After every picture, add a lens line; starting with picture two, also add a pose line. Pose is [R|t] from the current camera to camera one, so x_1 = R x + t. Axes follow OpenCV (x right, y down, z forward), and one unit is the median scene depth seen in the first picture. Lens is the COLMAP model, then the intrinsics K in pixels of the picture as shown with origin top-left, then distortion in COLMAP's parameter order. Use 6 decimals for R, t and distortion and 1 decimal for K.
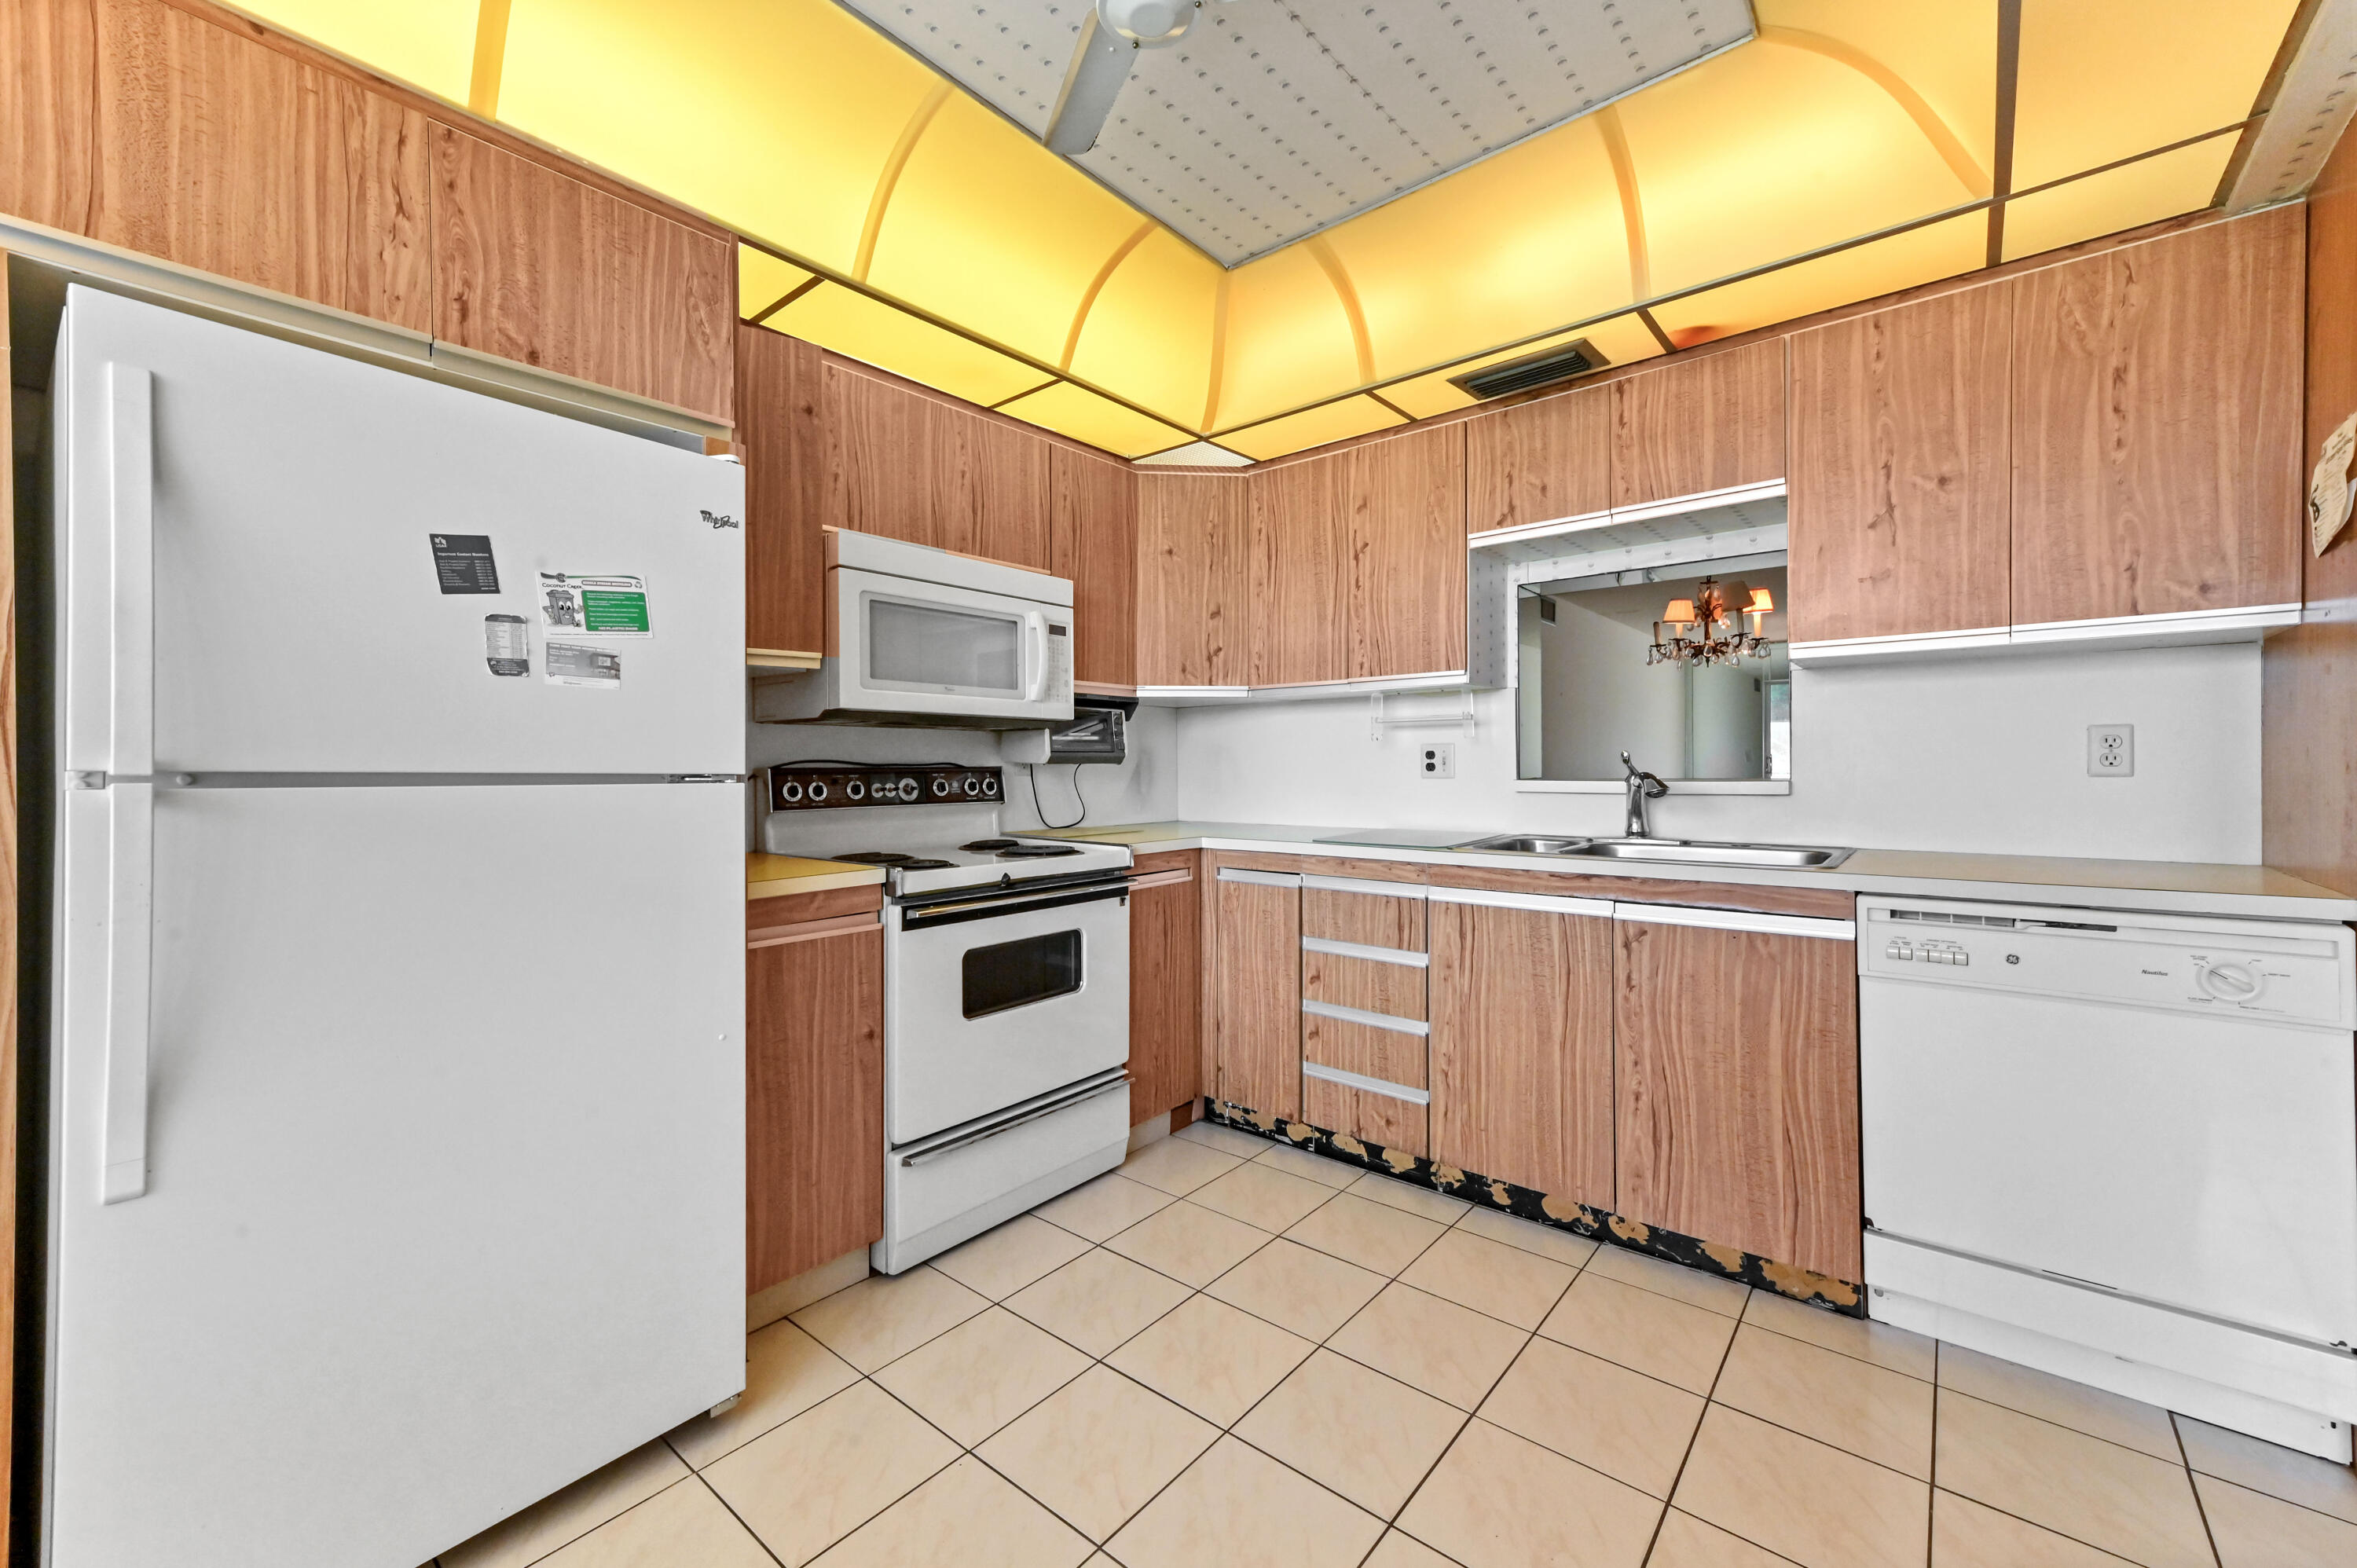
lens RADIAL K [[933.6, 0, 1178.1], [0, 933.6, 770.7], [0, 0, 1]] dist [0.014350, 0.000062]
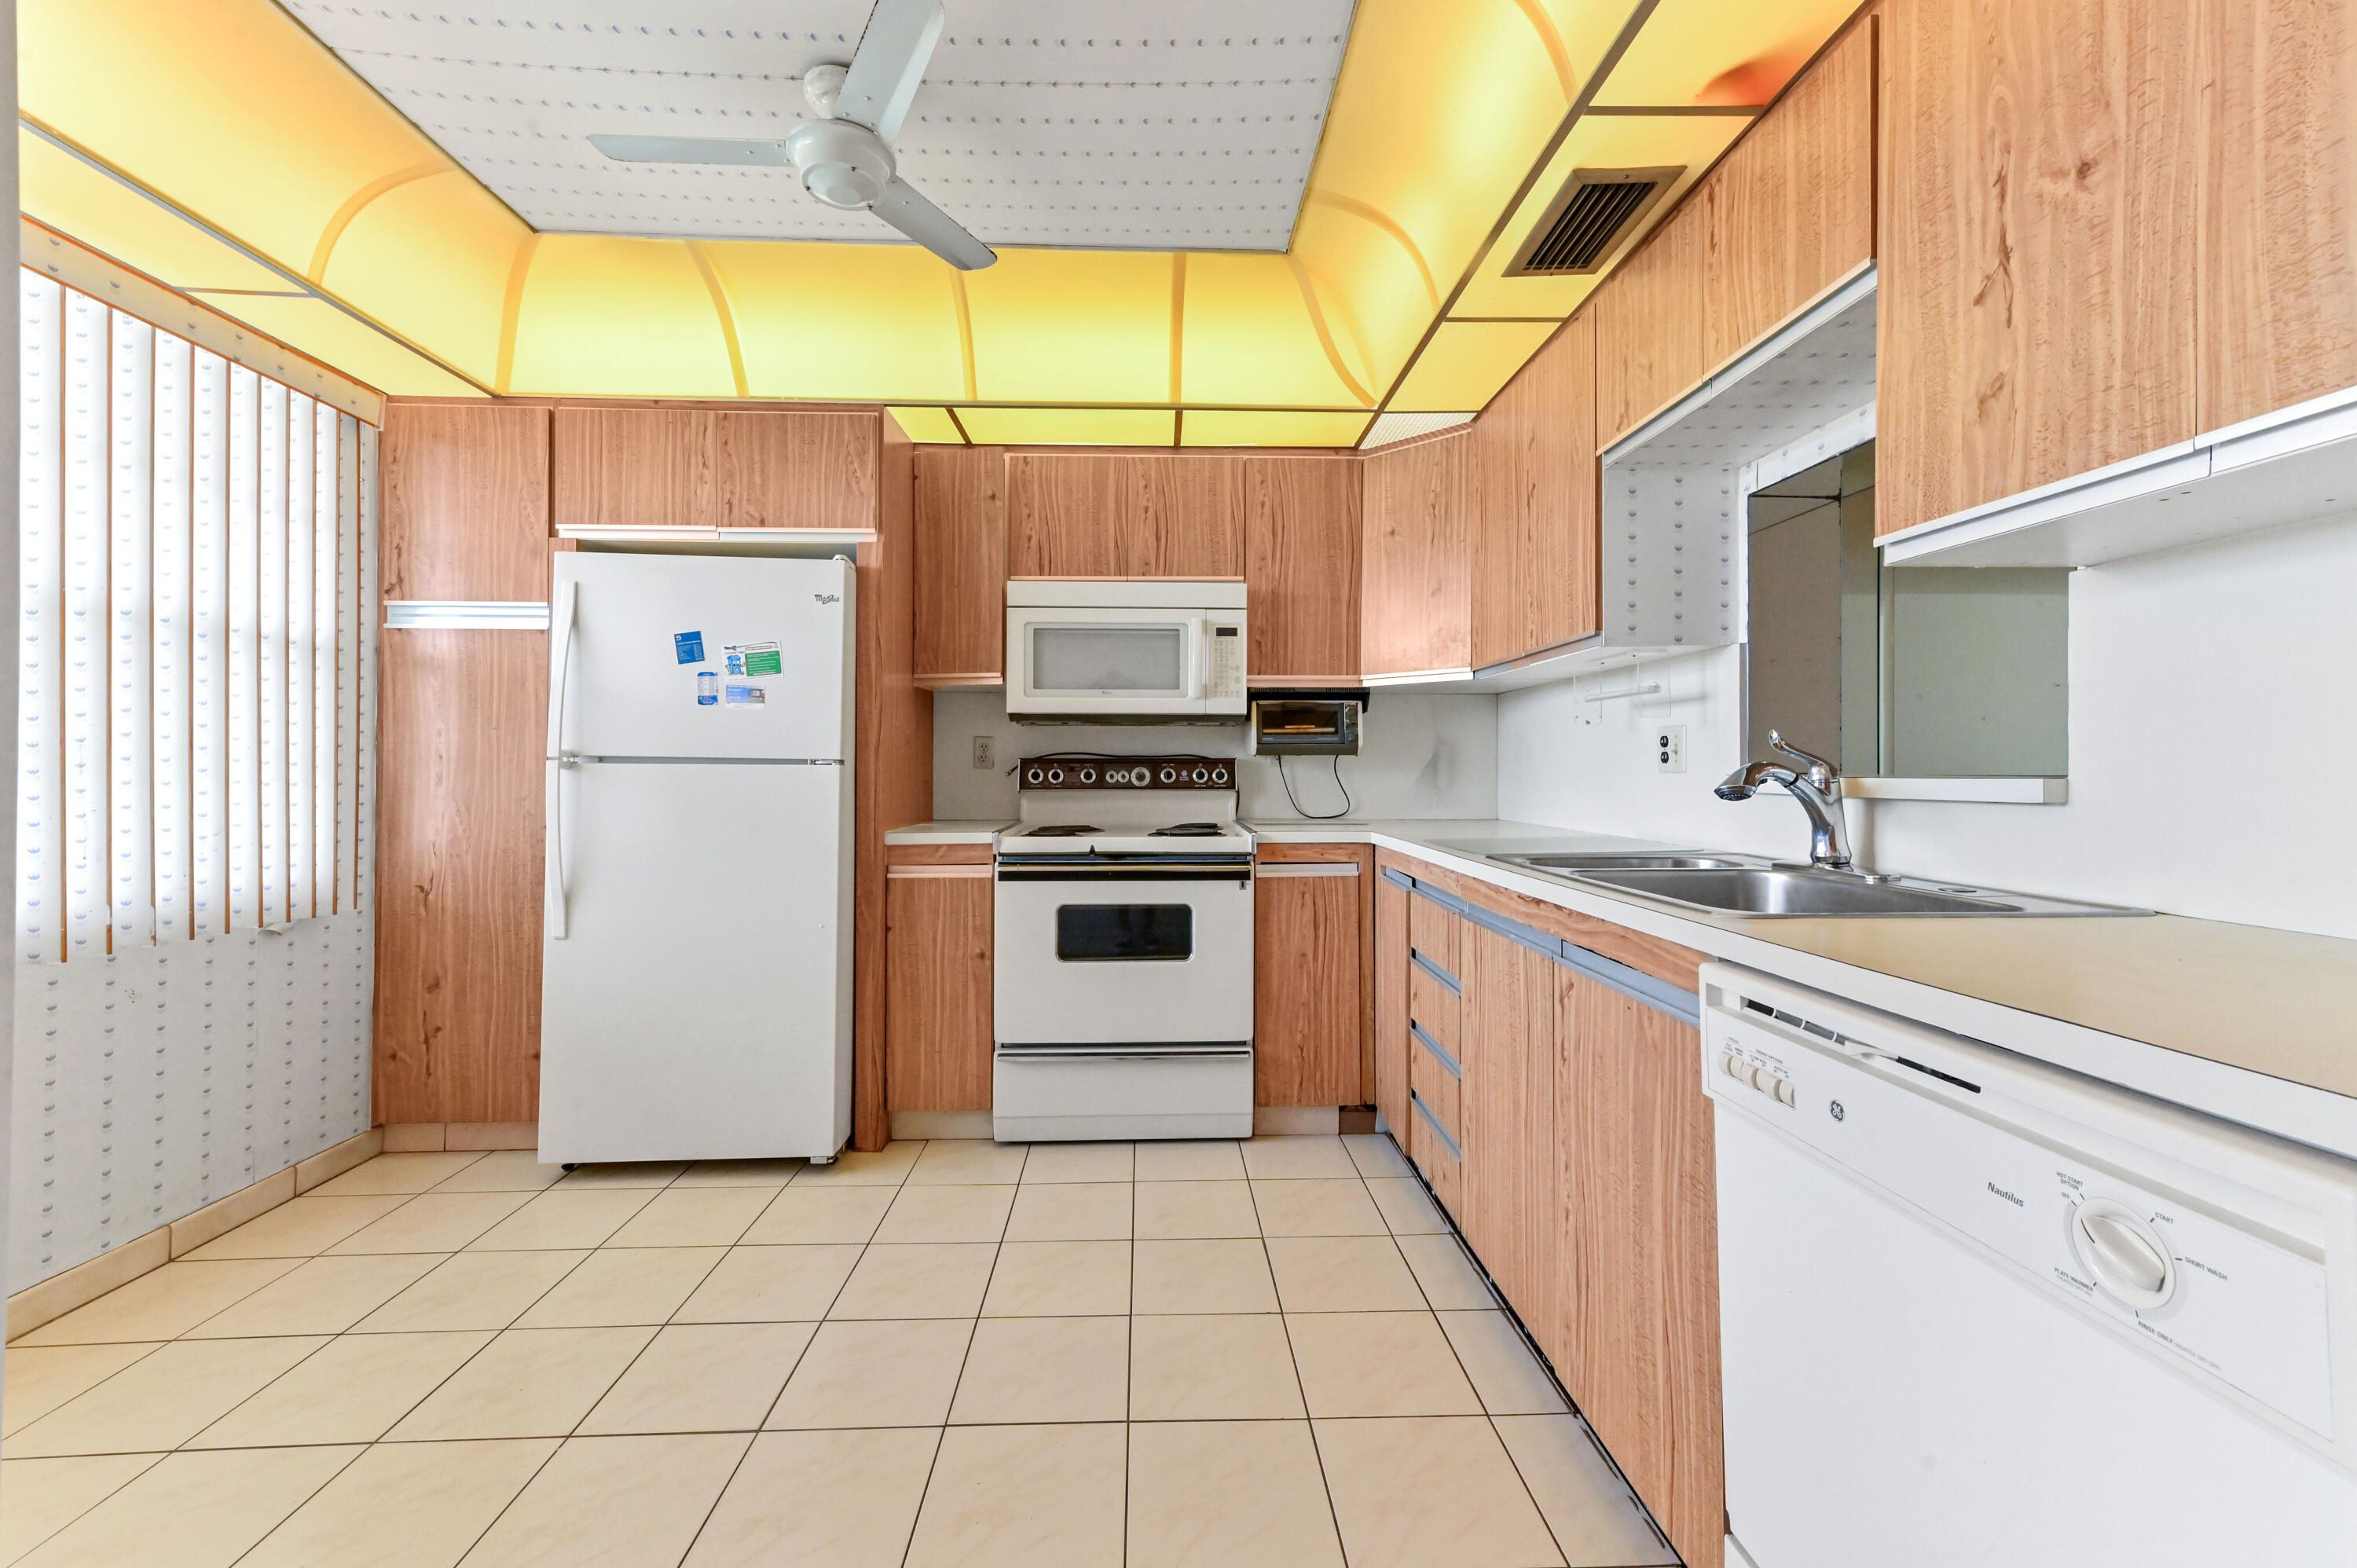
lens RADIAL K [[936.2, 0, 1172.1], [0, 936.2, 760.9], [0, 0, 1]] dist [0.019838, -0.000058]
pose [[0.663865, 0.000538, -0.747852, 0.817124], [-0.007547, 0.999954, -0.005980, 0.008544], [0.747815, 0.009614, 0.663838, 0.292753]]
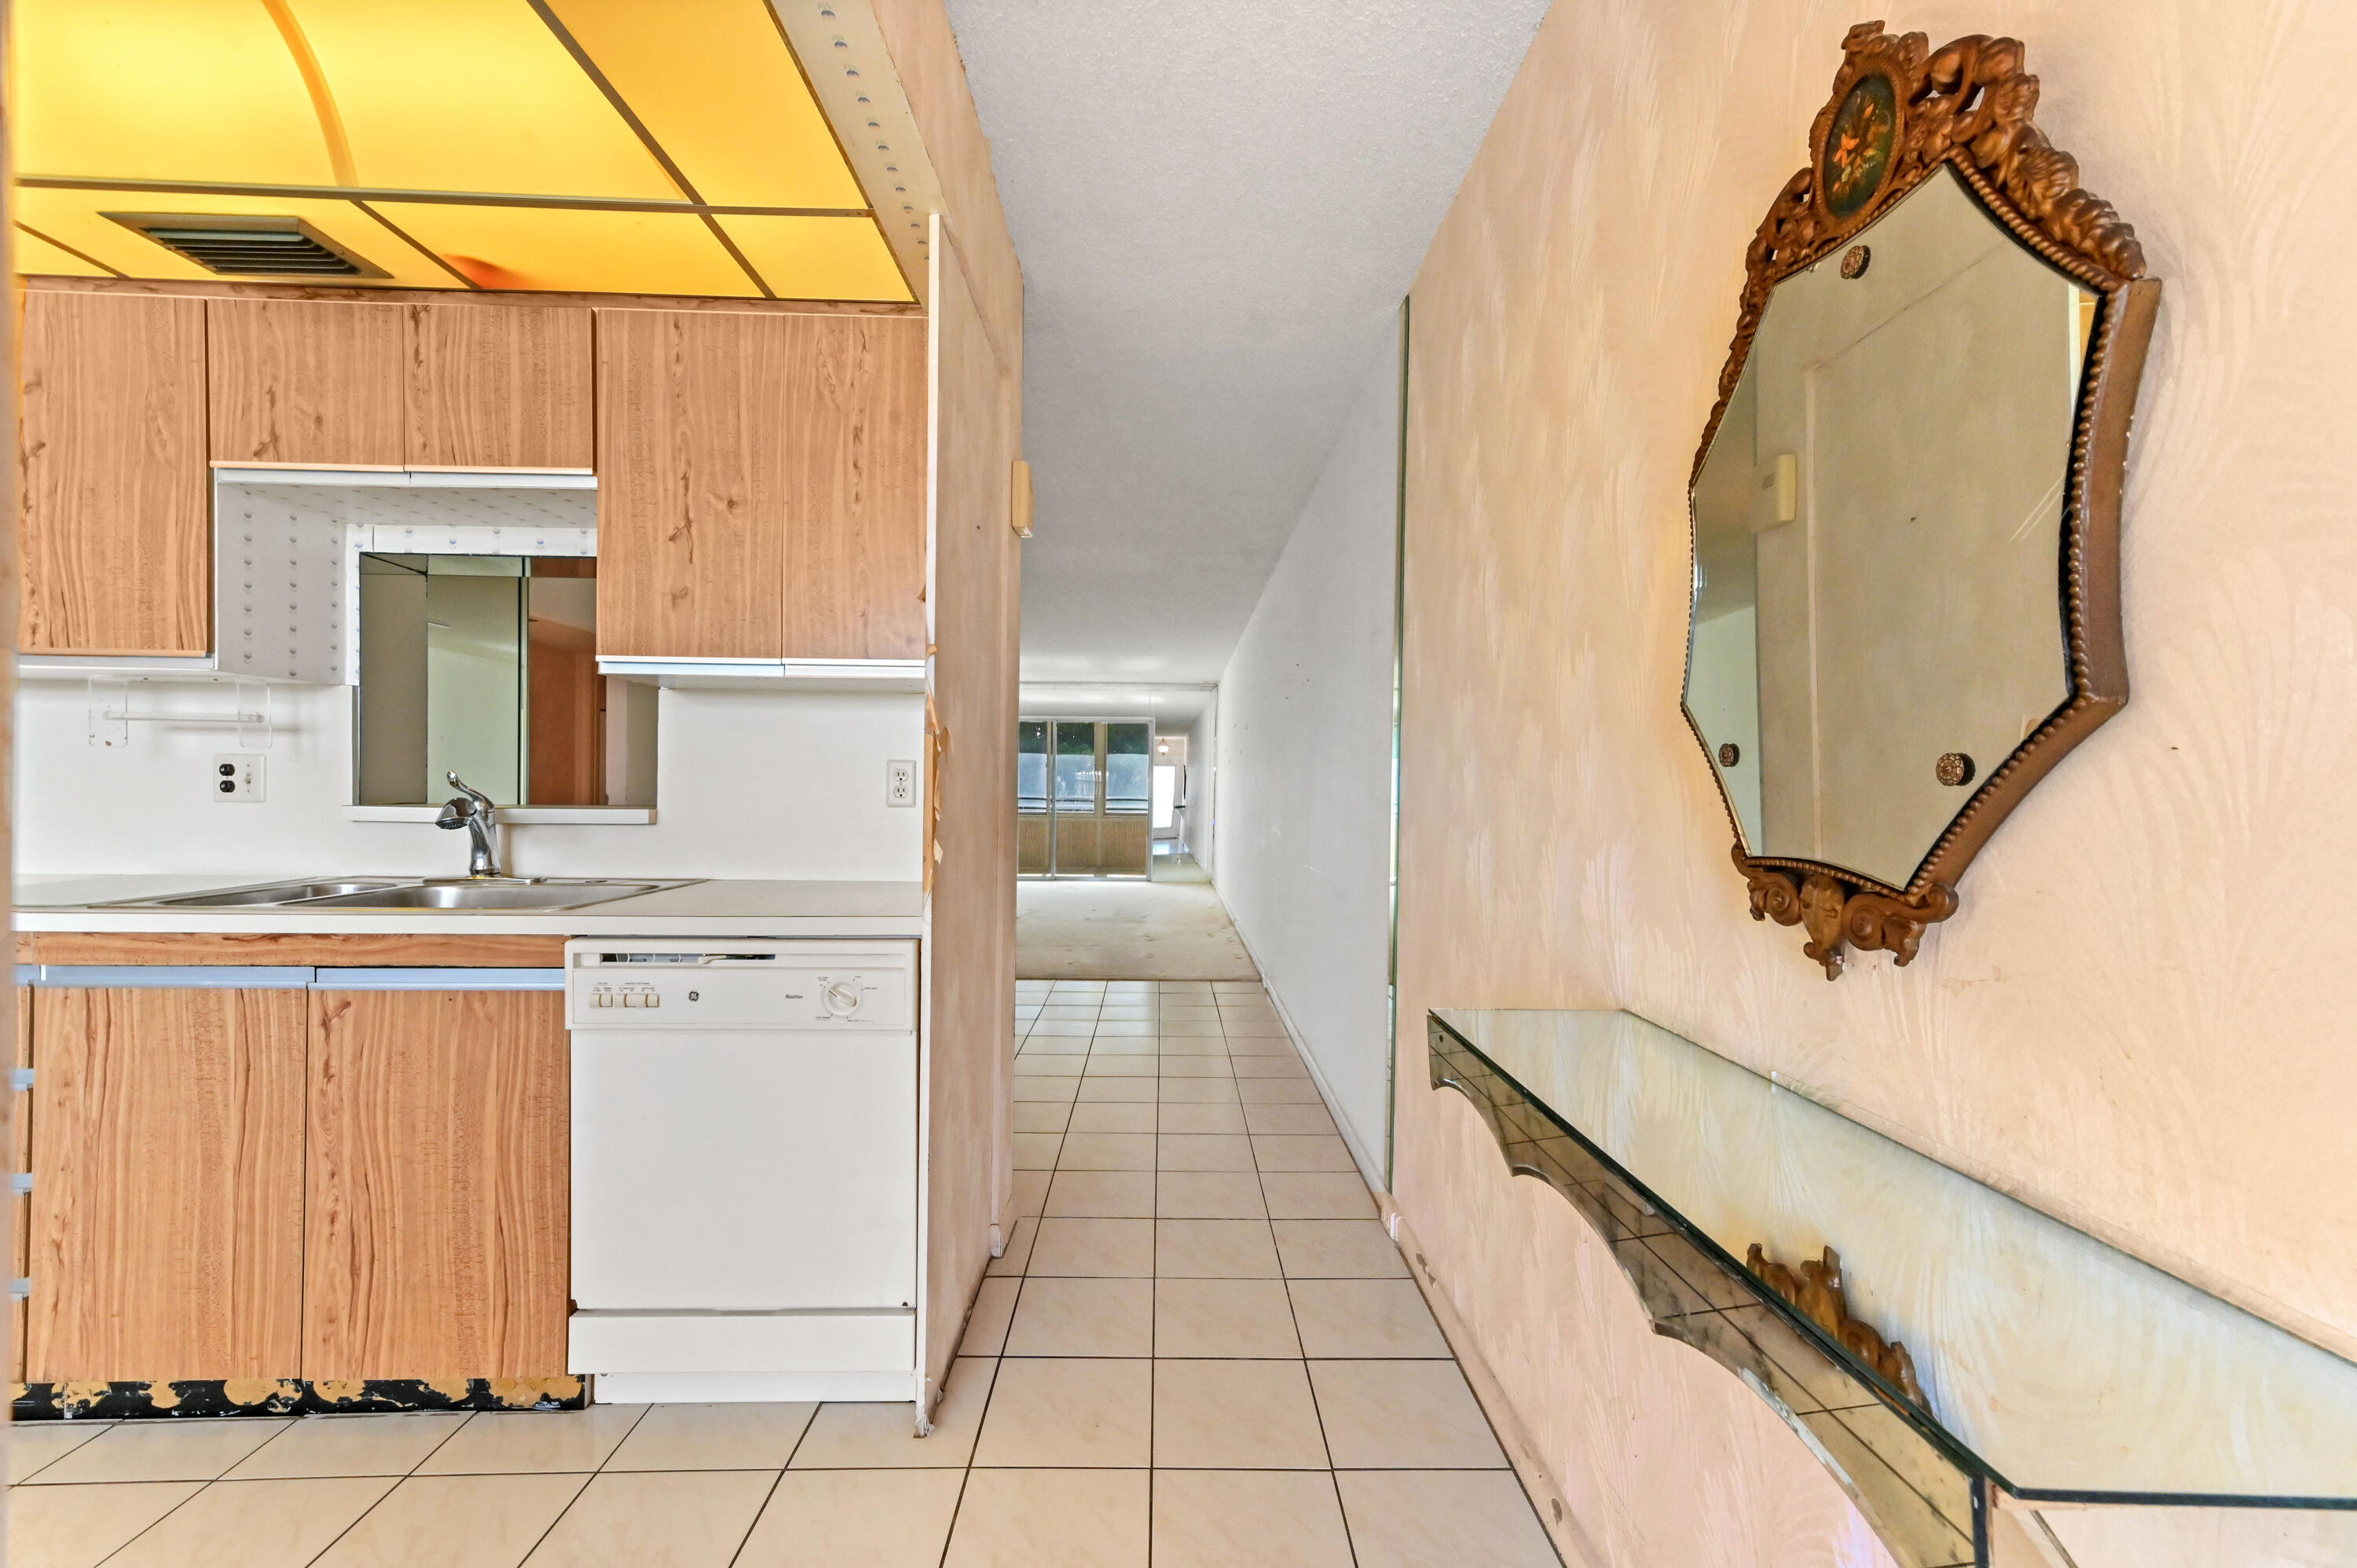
lens RADIAL K [[936.9, 0, 1181.6], [0, 936.9, 800.6], [0, 0, 1]] dist [0.015358, 0.000292]
pose [[0.758920, 0.010719, 0.651096, 0.500632], [-0.014979, 0.999887, 0.000998, -0.007135], [-0.651012, -0.010510, 0.758995, -0.044104]]
